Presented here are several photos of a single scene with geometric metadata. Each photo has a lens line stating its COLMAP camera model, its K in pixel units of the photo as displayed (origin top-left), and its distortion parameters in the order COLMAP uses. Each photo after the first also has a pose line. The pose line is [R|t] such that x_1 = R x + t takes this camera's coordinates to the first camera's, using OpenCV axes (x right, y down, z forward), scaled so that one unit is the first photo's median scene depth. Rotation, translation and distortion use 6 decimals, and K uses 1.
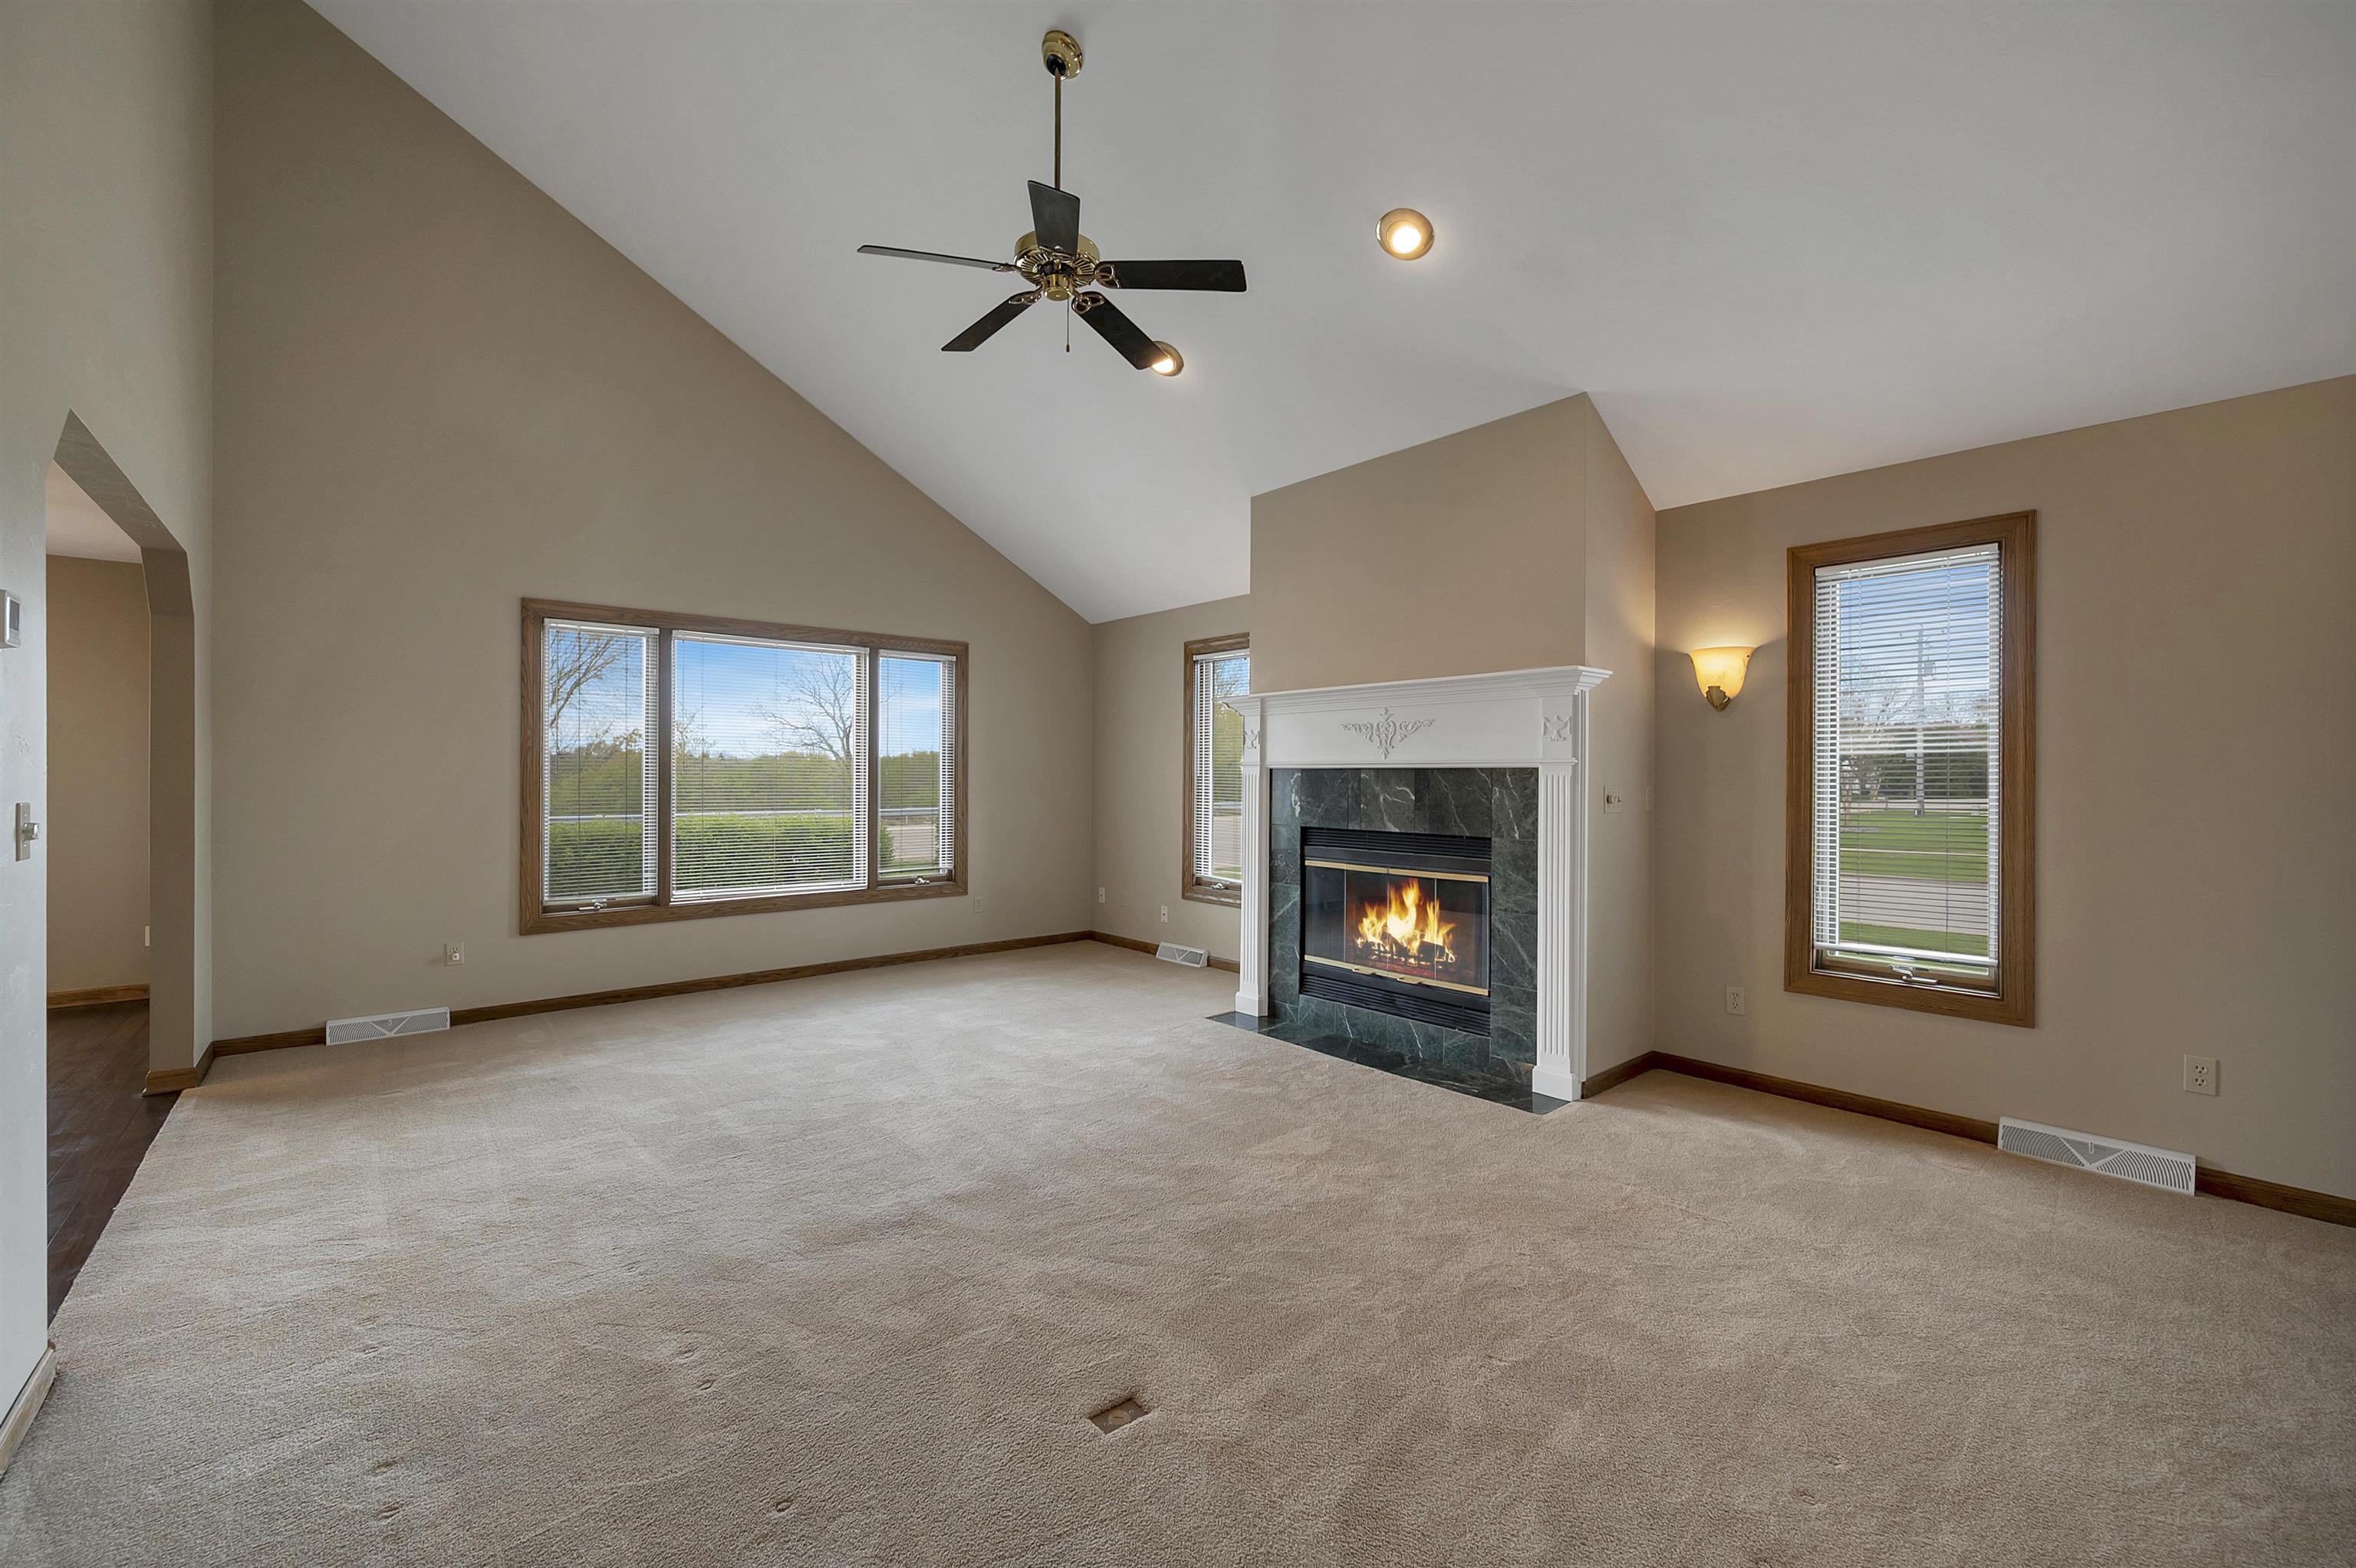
lens RADIAL K [[952.2, 0, 1179.6], [0, 952.2, 777.1], [0, 0, 1]] dist [-0.000584, -0.000087]
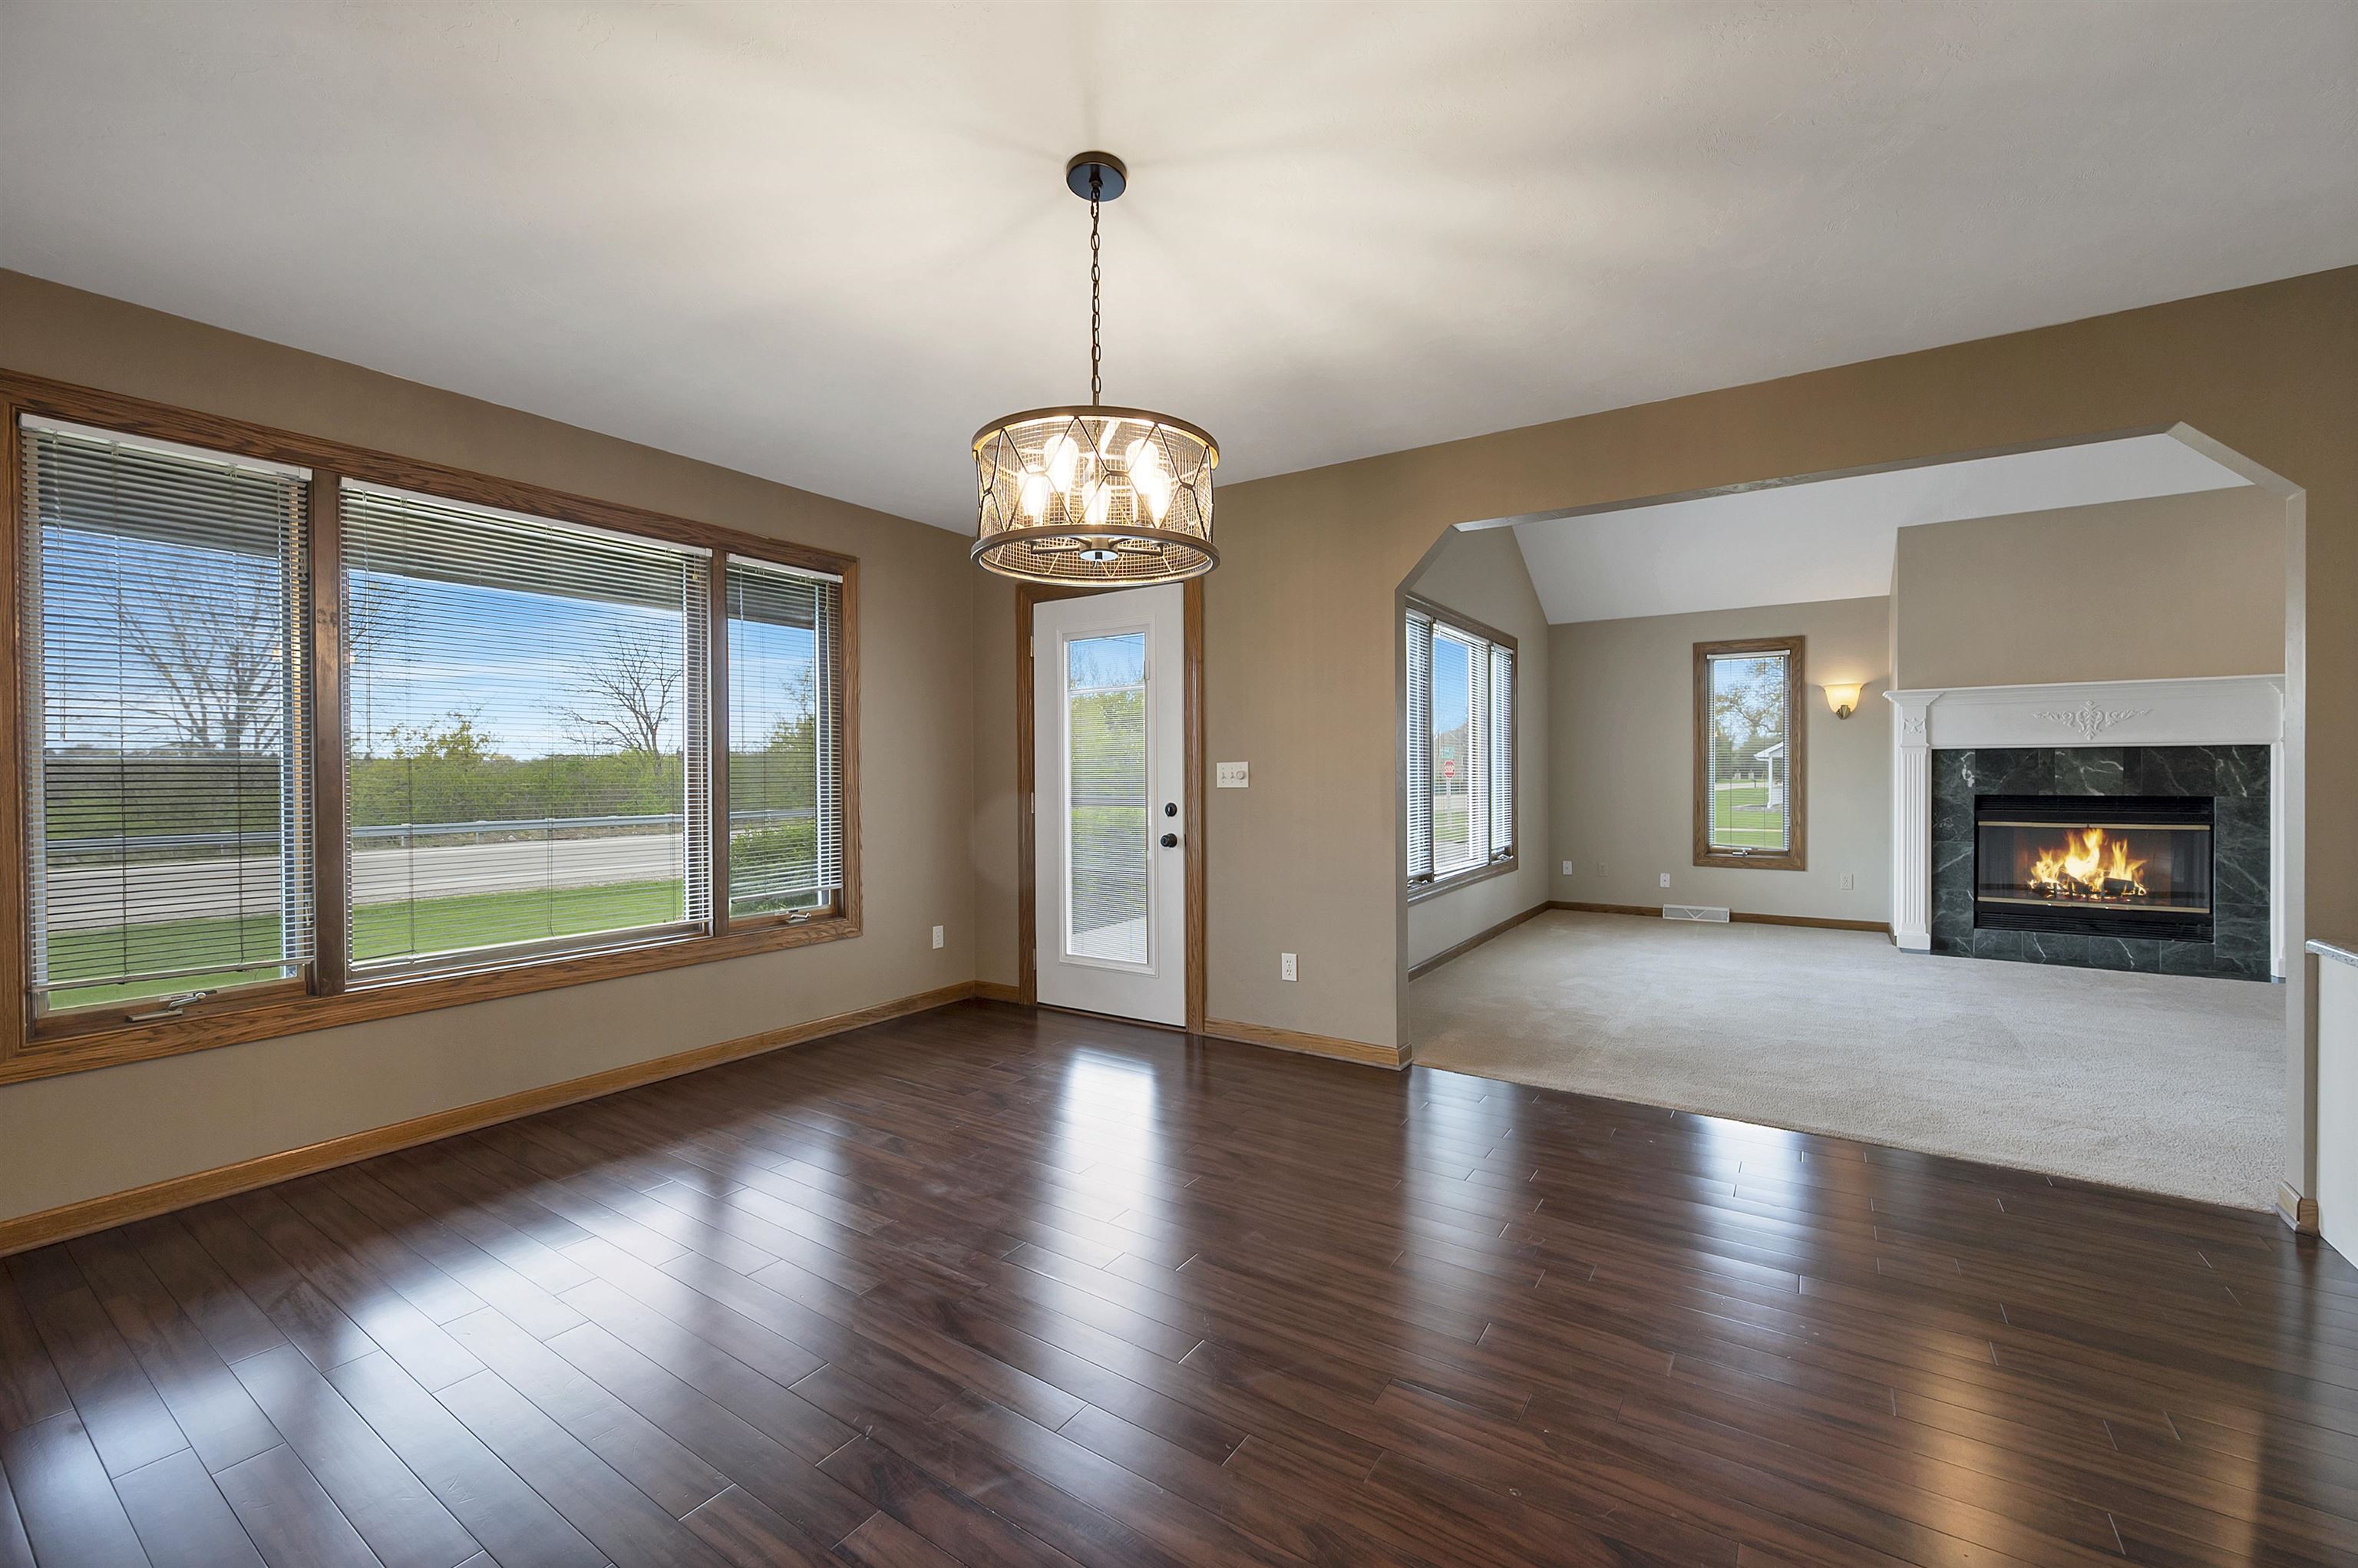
lens RADIAL K [[949.1, 0, 1179.0], [0, 949.1, 784.0], [0, 0, 1]] dist [-0.000990, -0.000078]
pose [[0.964018, -0.011723, 0.265579, -1.405934], [0.009187, 0.999900, 0.010789, 0.016933], [-0.265679, -0.007961, 0.964029, 0.086108]]
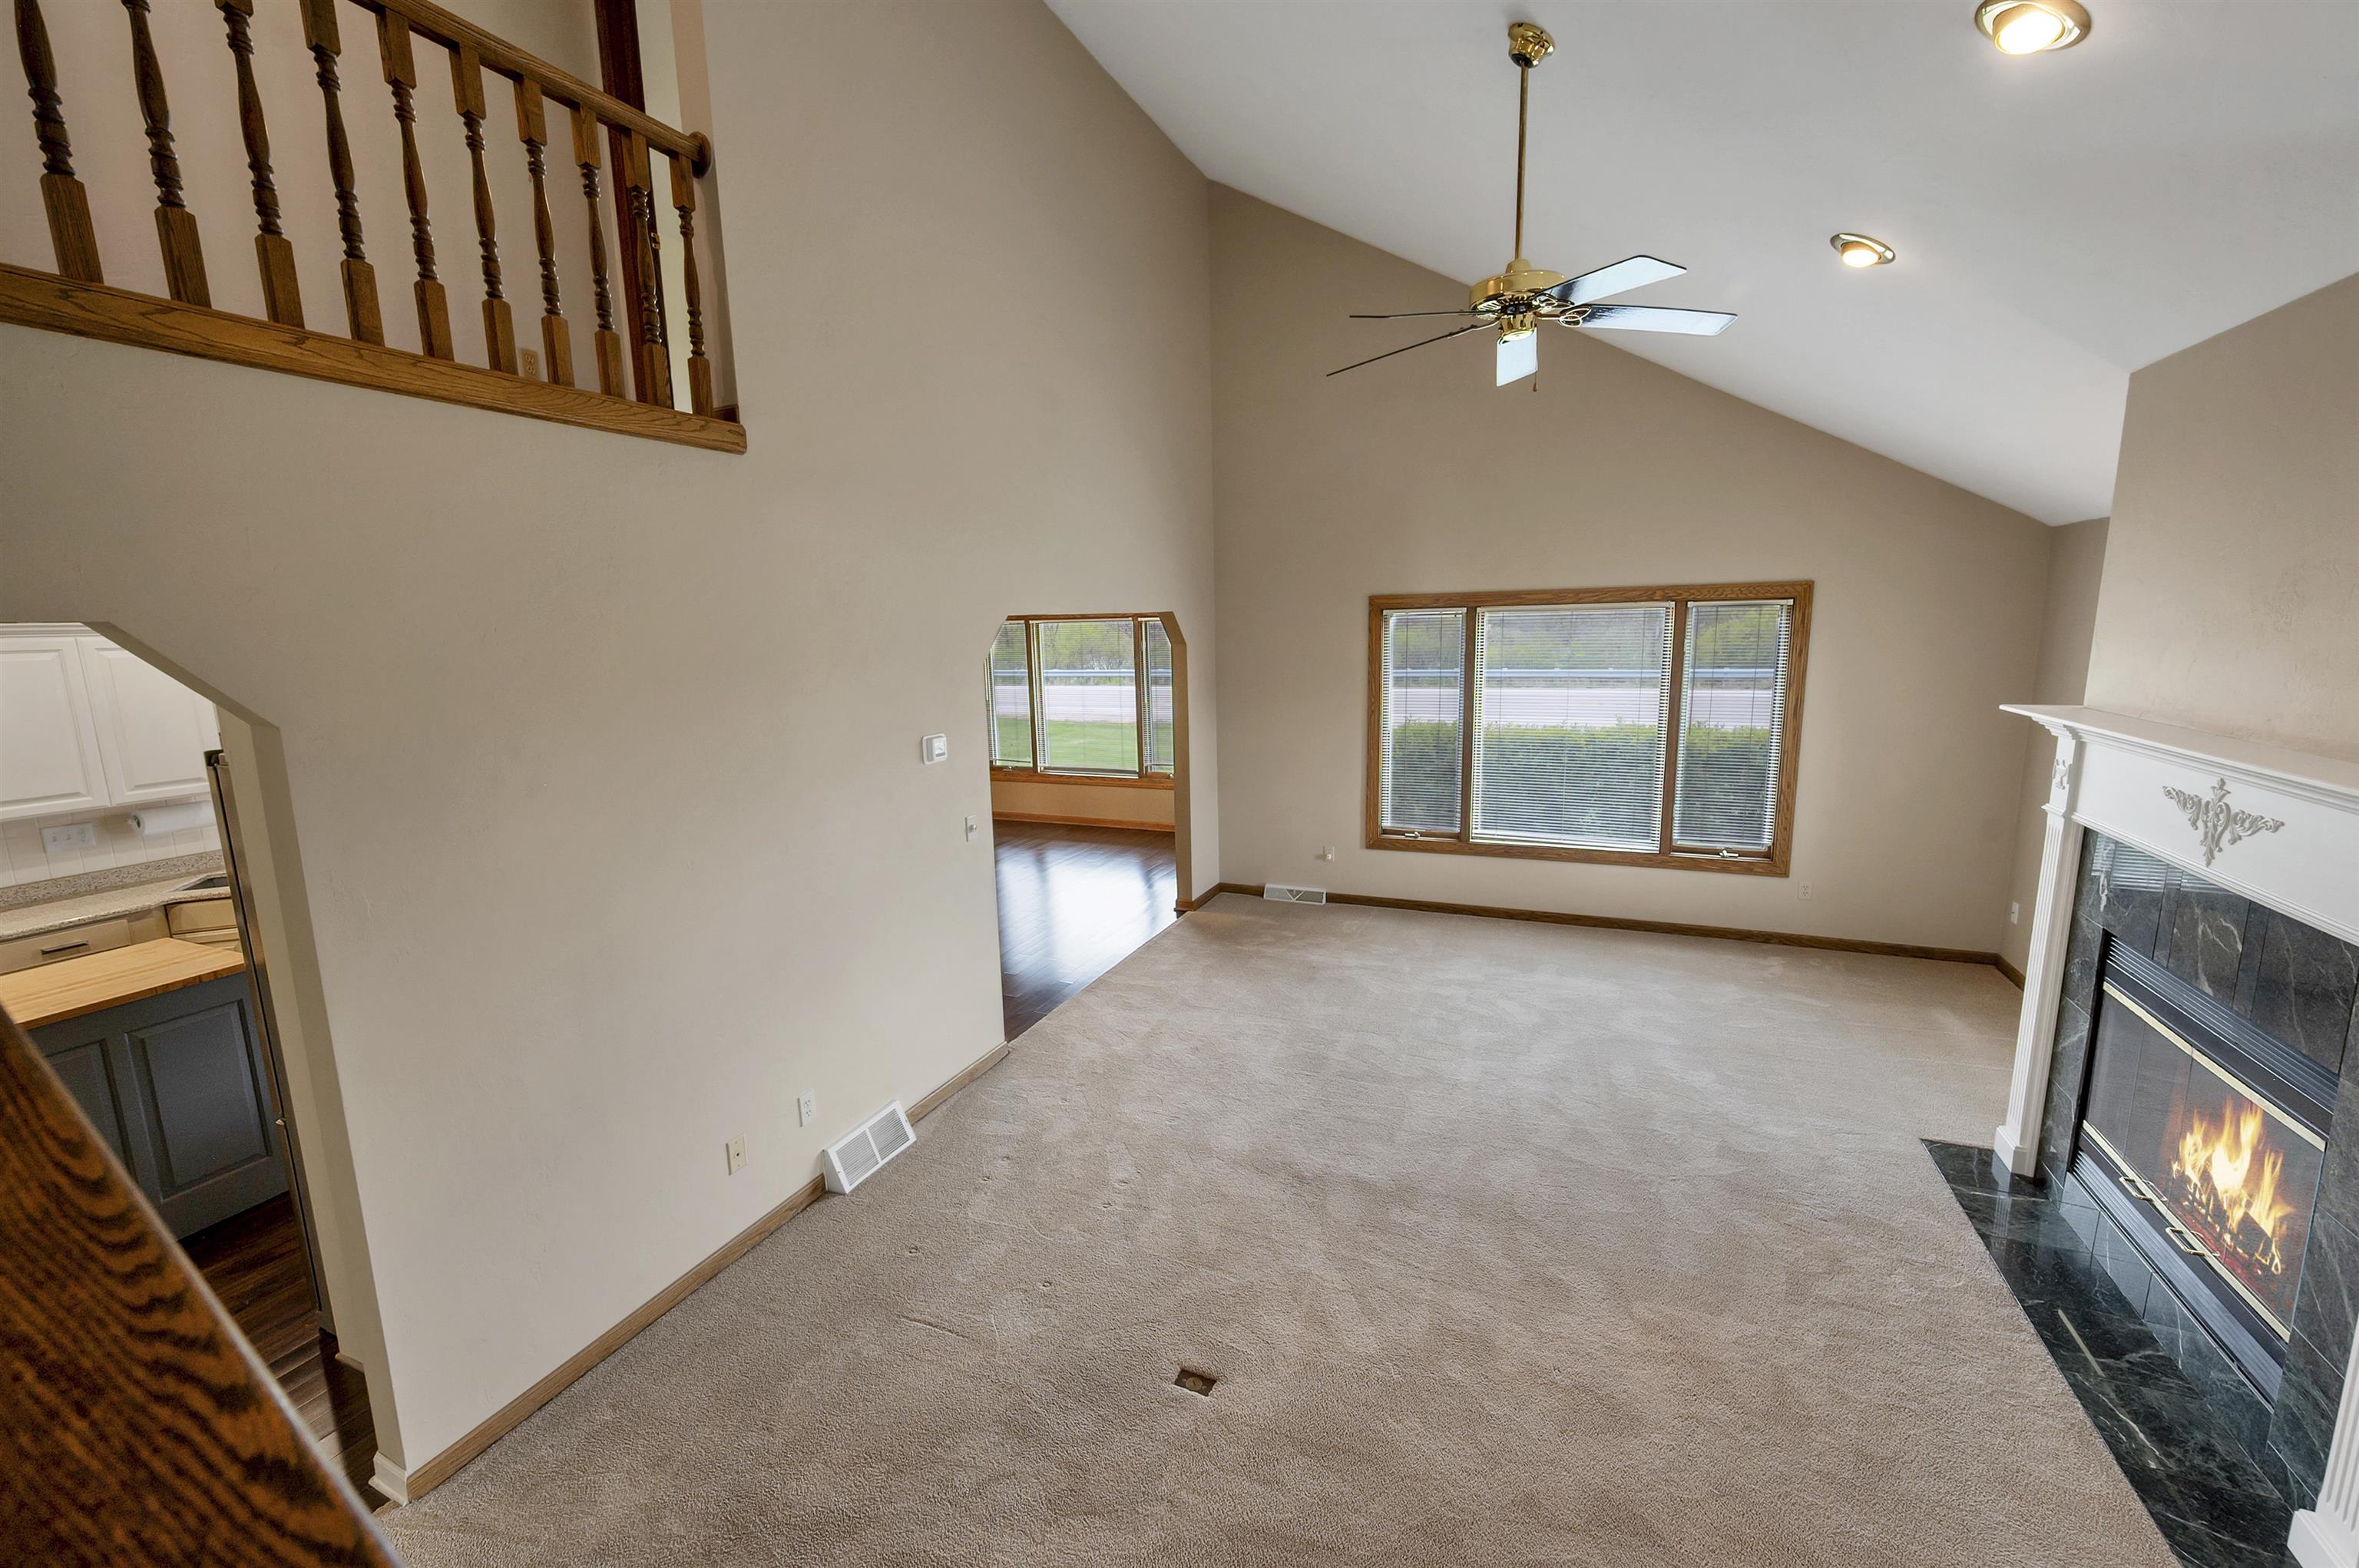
lens RADIAL K [[960.3, 0, 1183.6], [0, 960.3, 782.3], [0, 0, 1]] dist [-0.001935, -0.000117]
pose [[0.440231, 0.137979, -0.887220, 0.474324], [0.022751, 0.986091, 0.164644, -0.189433], [0.897596, -0.092666, 0.430969, 0.212663]]
